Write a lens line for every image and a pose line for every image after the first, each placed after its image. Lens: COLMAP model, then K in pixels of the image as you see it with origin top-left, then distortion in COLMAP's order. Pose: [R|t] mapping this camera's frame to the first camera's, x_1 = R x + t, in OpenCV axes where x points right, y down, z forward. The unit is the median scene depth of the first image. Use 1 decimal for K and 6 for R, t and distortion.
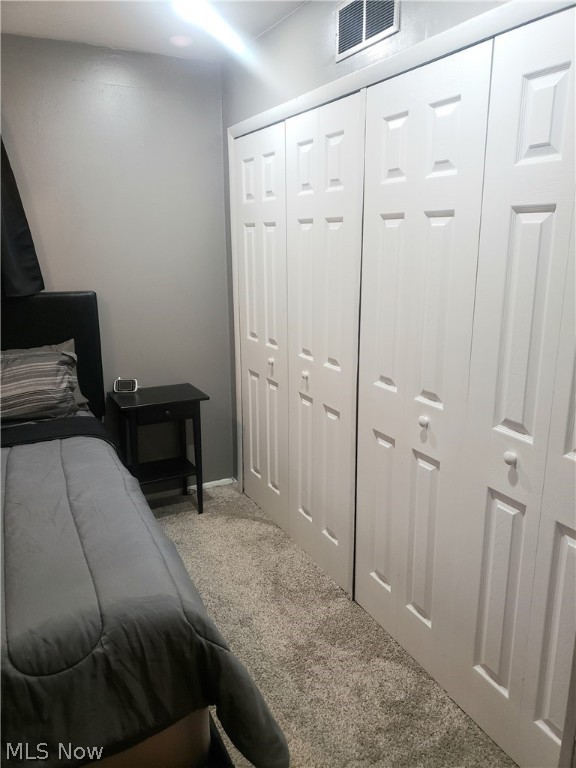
lens RADIAL K [[587.3, 0, 292.5], [0, 587.3, 381.9], [0, 0, 1]] dist [0.050880, -0.048138]
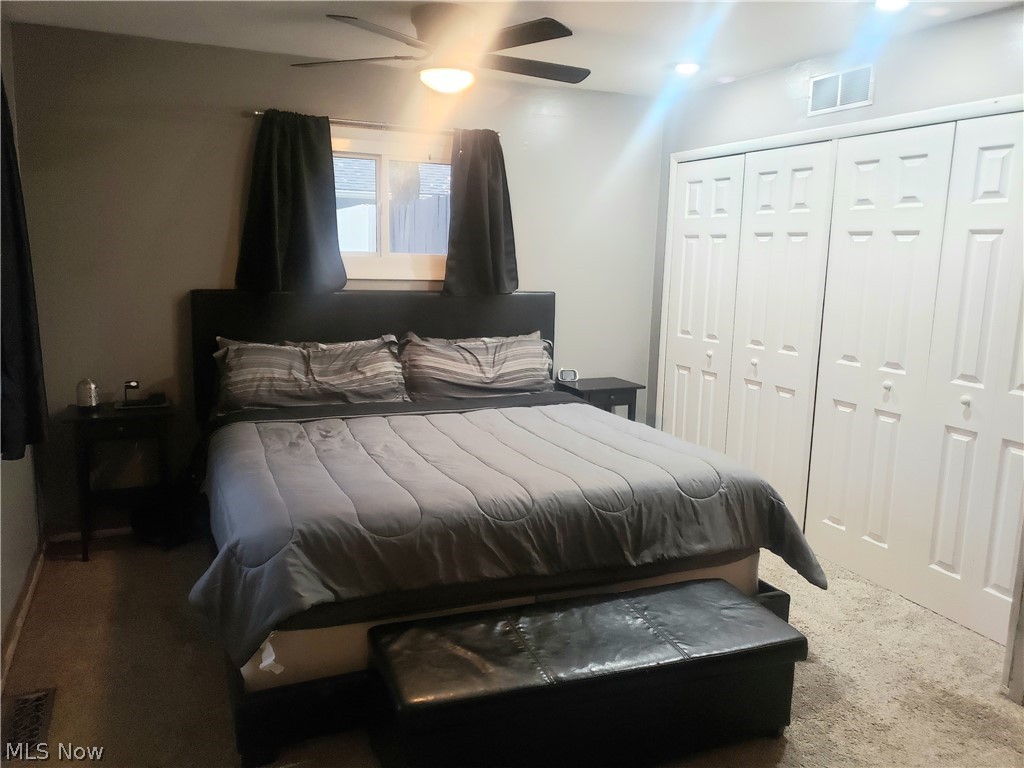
lens RADIAL K [[783.1, 0, 501.7], [0, 783.1, 383.0], [0, 0, 1]] dist [0.050880, -0.048138]
pose [[0.998229, 0.030726, -0.050934, -0.549246], [-0.034265, 0.996950, -0.070126, 0.215101], [0.048624, 0.071747, 0.996237, -0.812962]]
